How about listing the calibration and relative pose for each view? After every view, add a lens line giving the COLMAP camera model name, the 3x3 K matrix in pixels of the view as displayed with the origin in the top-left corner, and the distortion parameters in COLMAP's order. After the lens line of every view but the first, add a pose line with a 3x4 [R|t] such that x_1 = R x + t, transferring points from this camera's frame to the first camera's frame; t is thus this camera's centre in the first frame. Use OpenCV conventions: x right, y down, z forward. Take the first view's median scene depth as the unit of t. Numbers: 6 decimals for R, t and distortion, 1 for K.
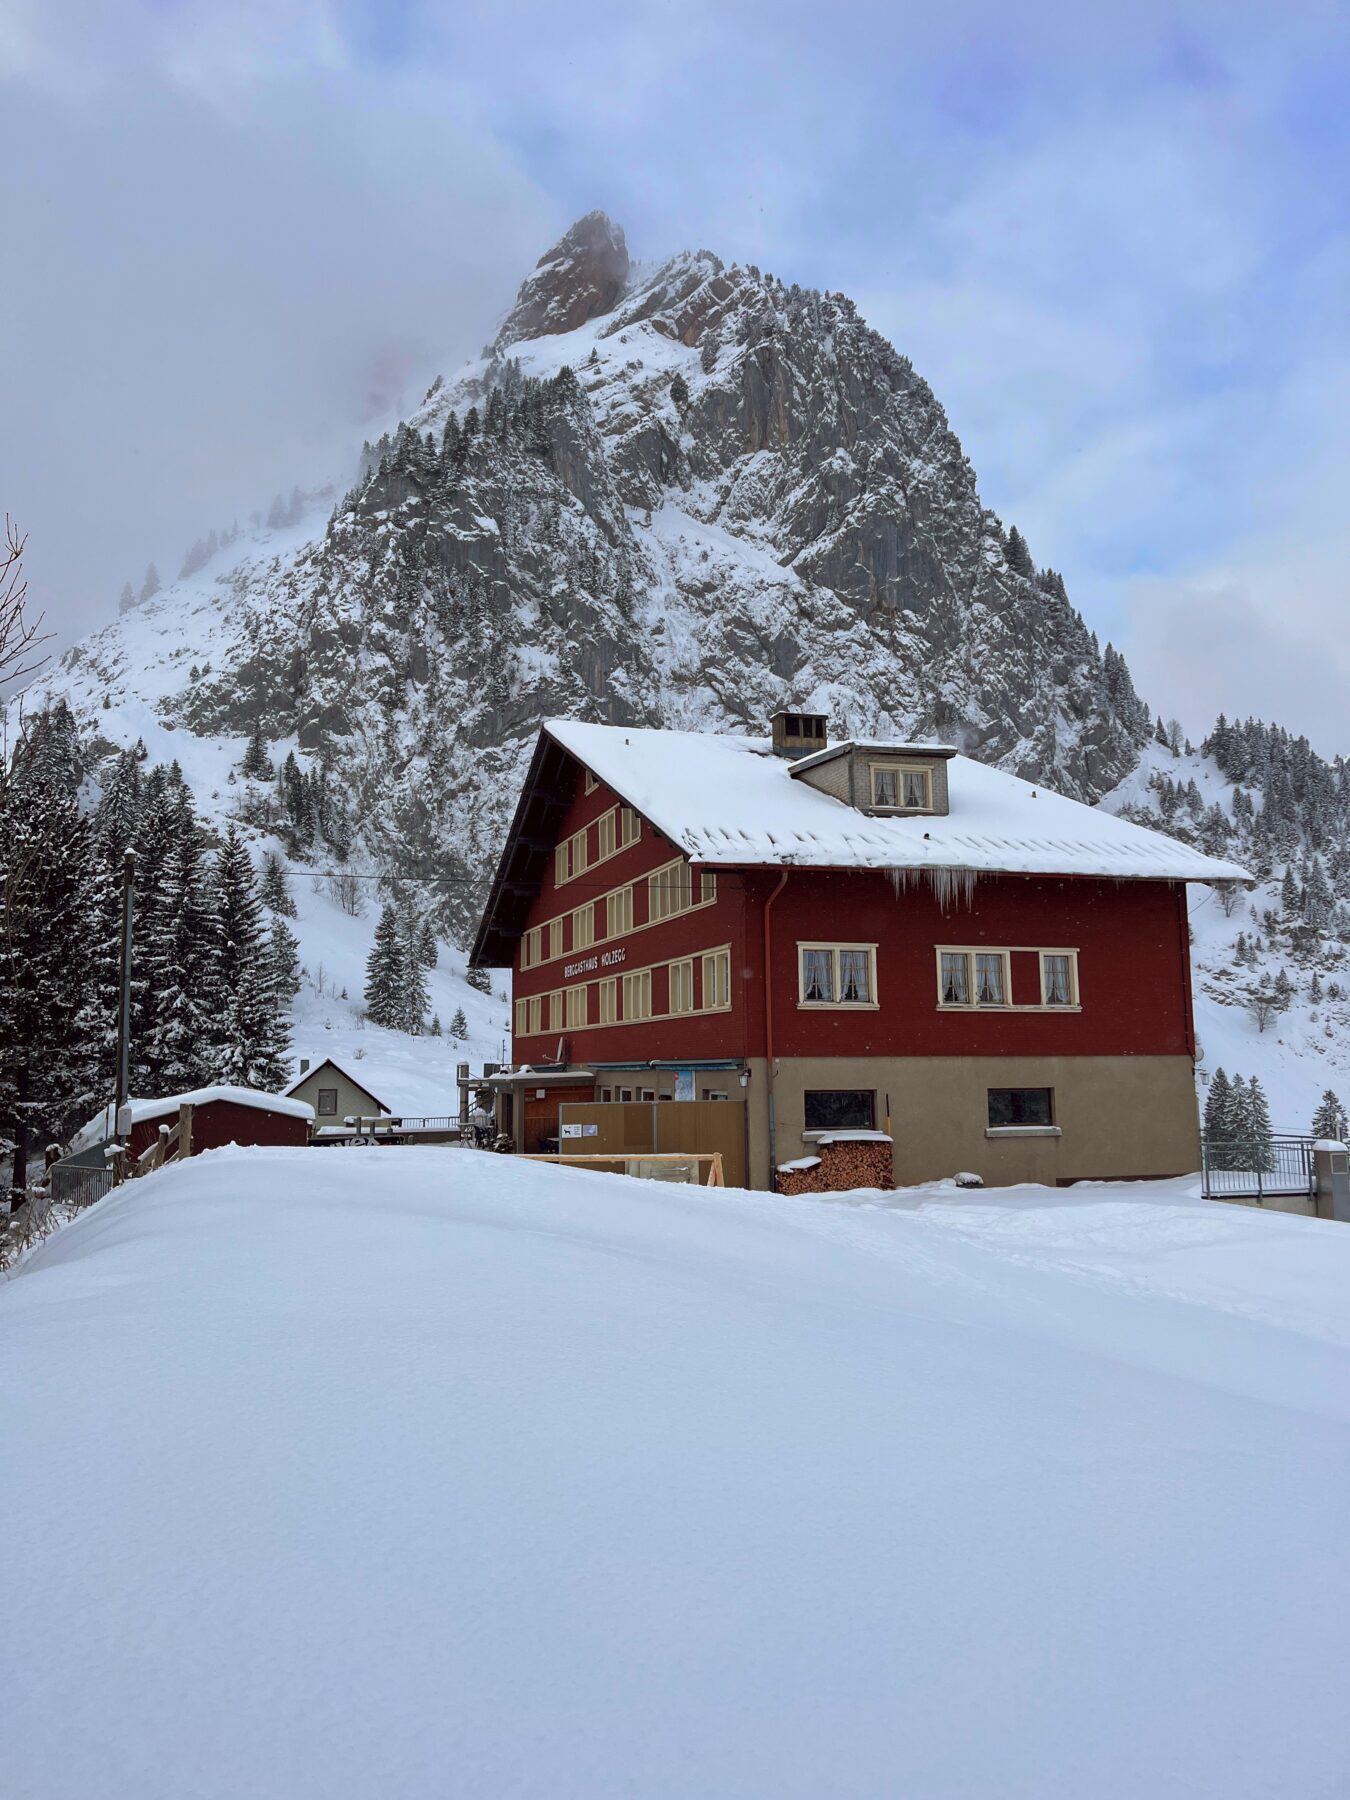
lens RADIAL K [[1354.8, 0, 675.0], [0, 1354.8, 900.0], [0, 0, 1]] dist [0.036581, 0.001643]
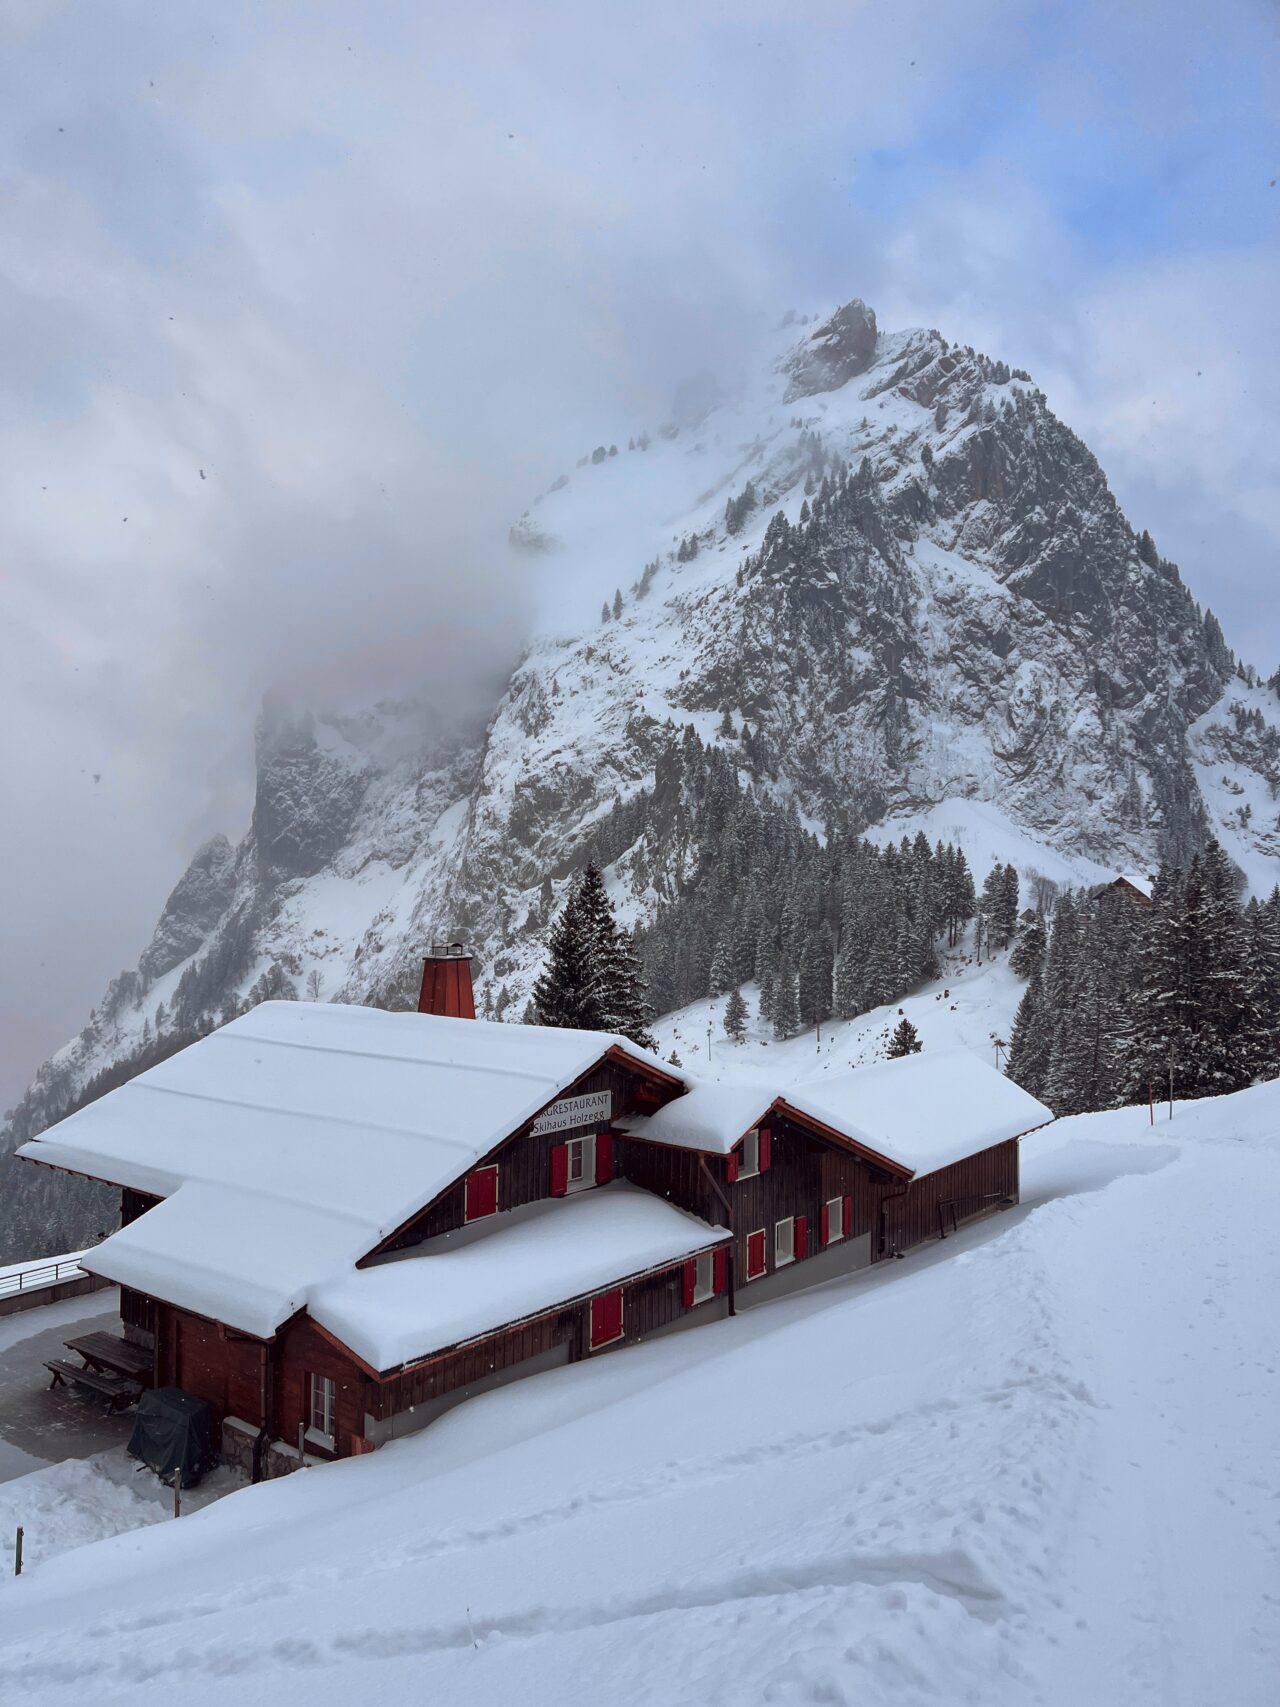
lens RADIAL K [[1284.8, 0, 640.0], [0, 1284.8, 853.5], [0, 0, 1]] dist [0.036581, 0.001643]
pose [[0.994923, 0.008377, -0.100285, -0.196673], [0.003419, 0.993141, 0.116872, -0.109360], [0.100576, -0.116621, 0.988071, -0.626076]]
